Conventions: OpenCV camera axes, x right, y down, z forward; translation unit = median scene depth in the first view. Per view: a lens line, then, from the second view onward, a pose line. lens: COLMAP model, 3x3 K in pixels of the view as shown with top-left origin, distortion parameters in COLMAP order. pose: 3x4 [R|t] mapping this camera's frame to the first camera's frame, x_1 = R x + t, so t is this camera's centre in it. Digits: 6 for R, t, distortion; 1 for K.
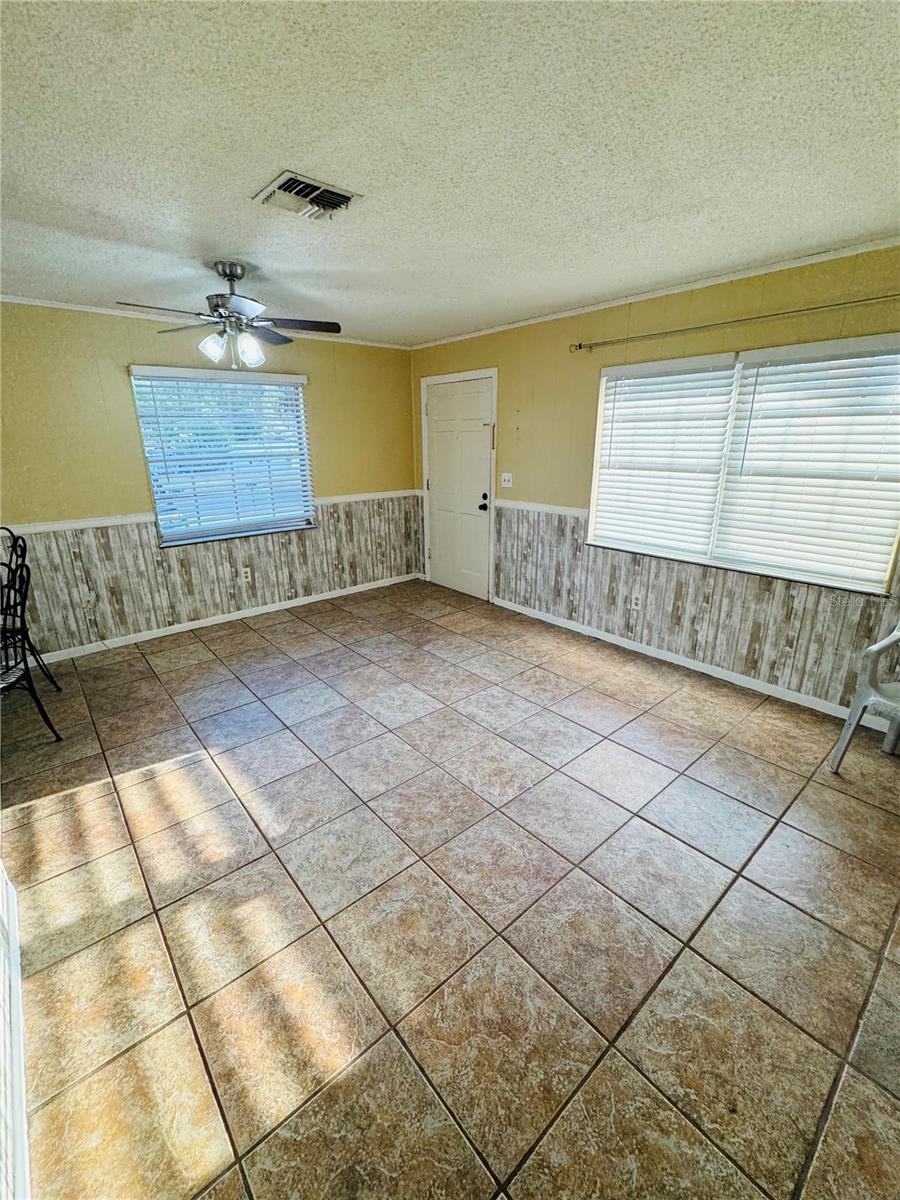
lens RADIAL K [[482.9, 0, 448.1], [0, 482.9, 595.5], [0, 0, 1]] dist [-0.011237, -0.000050]
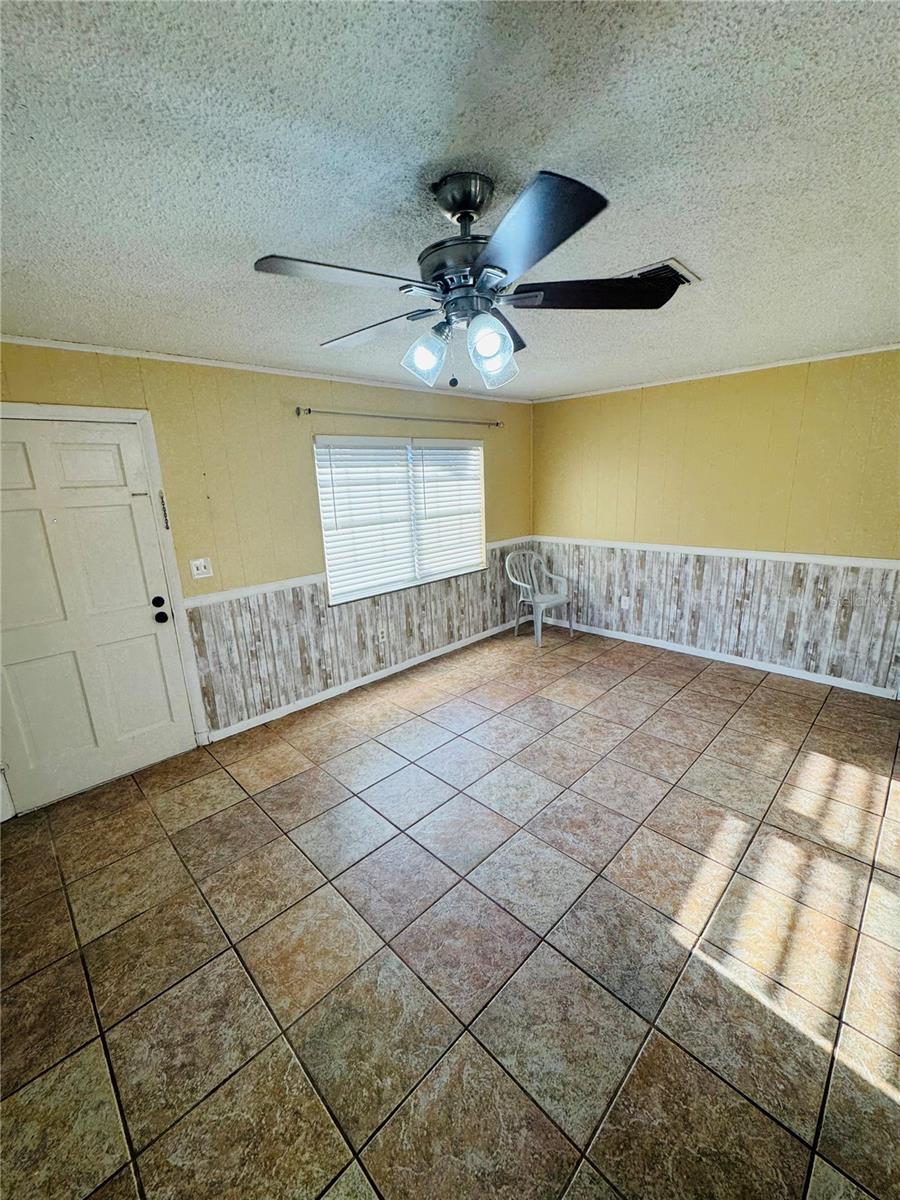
lens RADIAL K [[482.9, 0, 447.3], [0, 482.9, 598.6], [0, 0, 1]] dist [-0.011237, -0.000050]
pose [[-0.057146, -0.245438, 0.967727, -0.713401], [0.337917, 0.907344, 0.250078, -0.301657], [-0.939439, 0.341302, 0.031087, 0.776658]]
